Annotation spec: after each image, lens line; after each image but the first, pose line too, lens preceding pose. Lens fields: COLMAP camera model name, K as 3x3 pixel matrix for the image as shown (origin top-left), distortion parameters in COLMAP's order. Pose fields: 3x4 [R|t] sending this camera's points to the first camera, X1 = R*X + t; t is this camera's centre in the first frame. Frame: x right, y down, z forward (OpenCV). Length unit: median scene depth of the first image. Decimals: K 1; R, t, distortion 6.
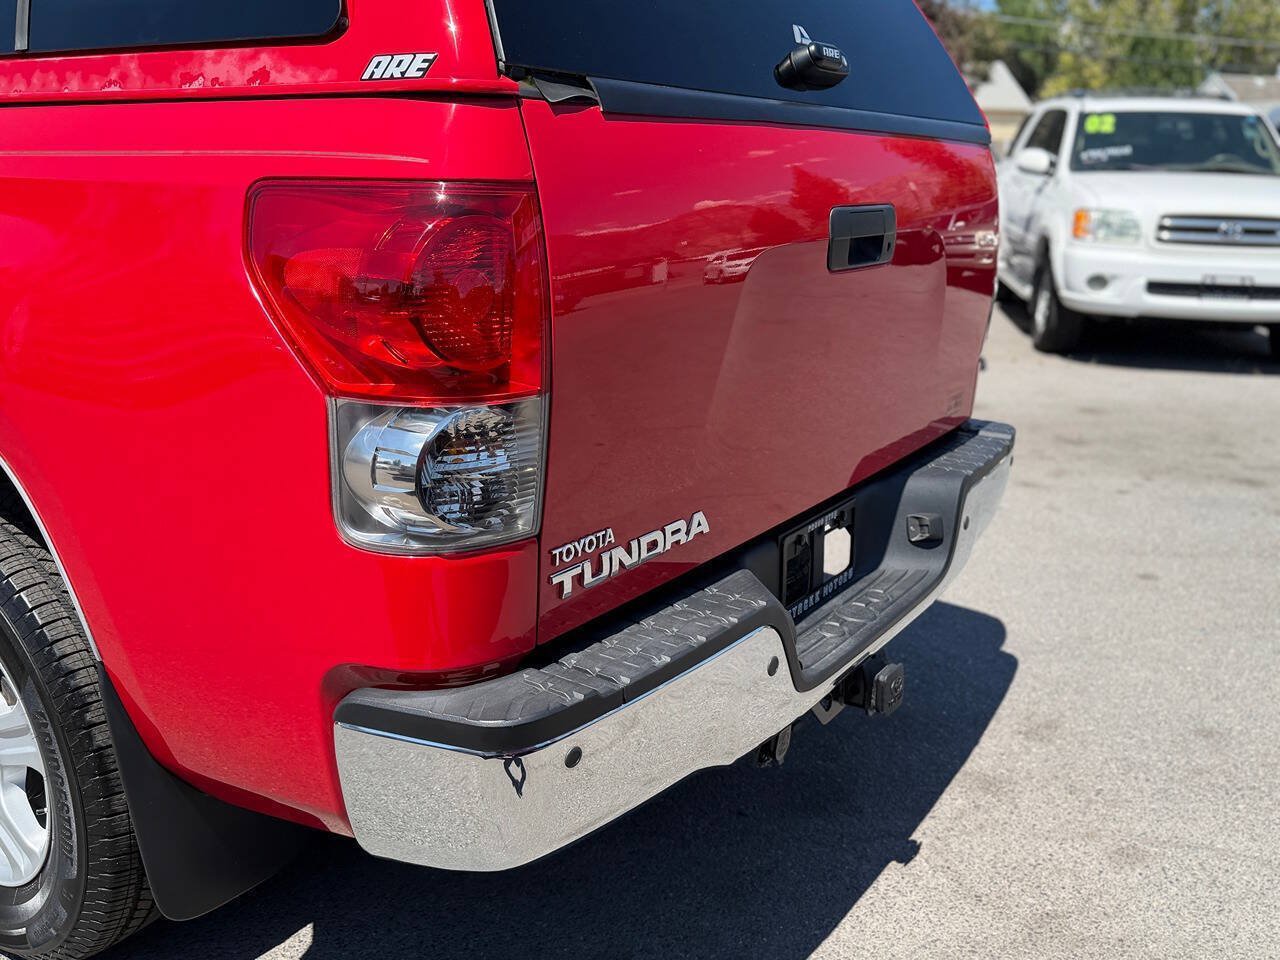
lens RADIAL K [[1294.5, 0, 638.2], [0, 1294.5, 483.0], [0, 0, 1]] dist [0.166889, -0.363588]
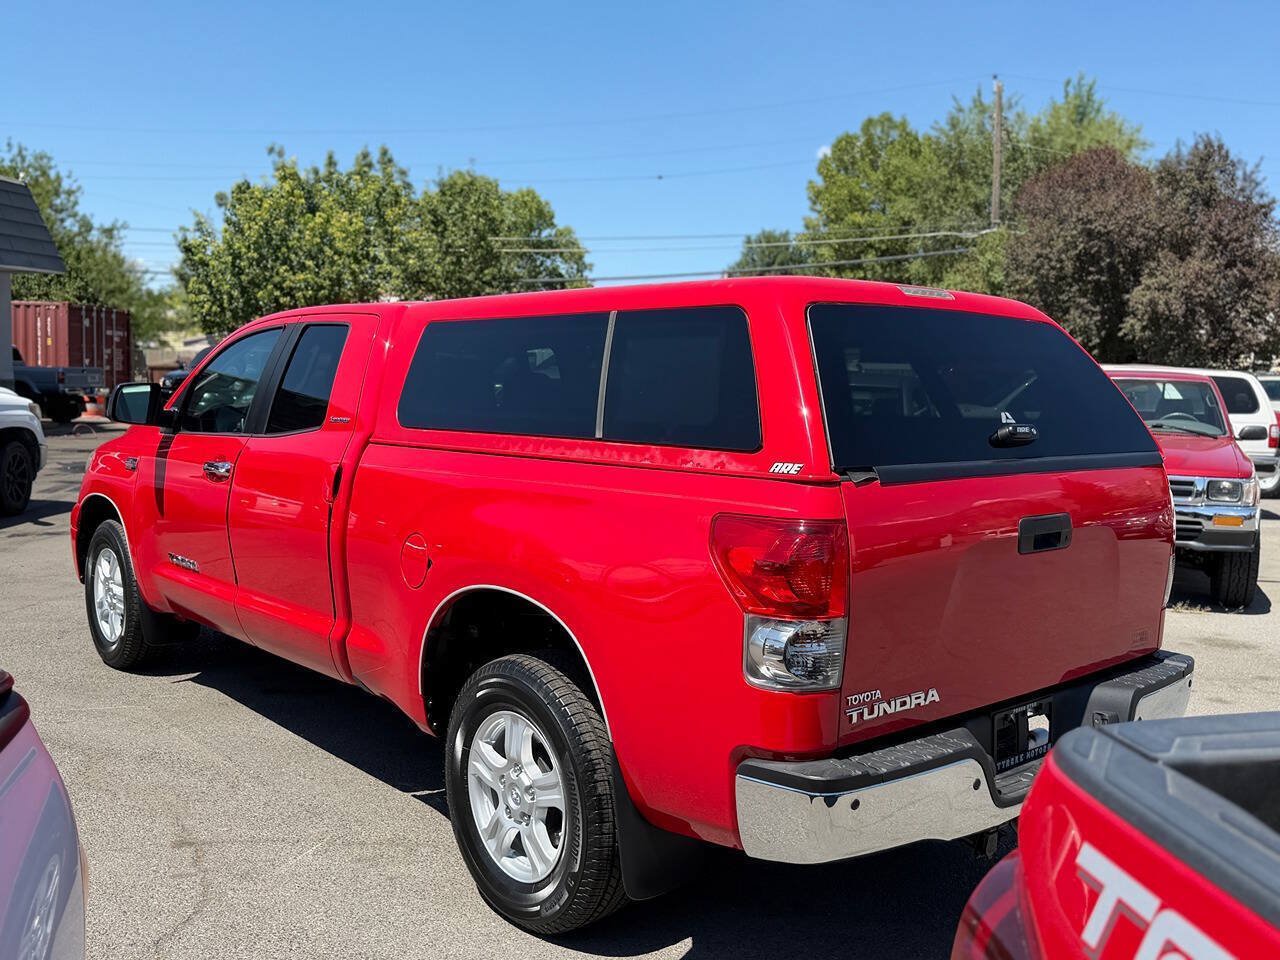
lens RADIAL K [[1294.5, 0, 638.2], [0, 1294.5, 483.0], [0, 0, 1]] dist [0.166889, -0.363588]
pose [[0.971983, 0.028780, -0.233283, 0.076251], [-0.066347, 0.985710, -0.154832, 0.057669], [0.225494, 0.165972, 0.960003, -1.002934]]
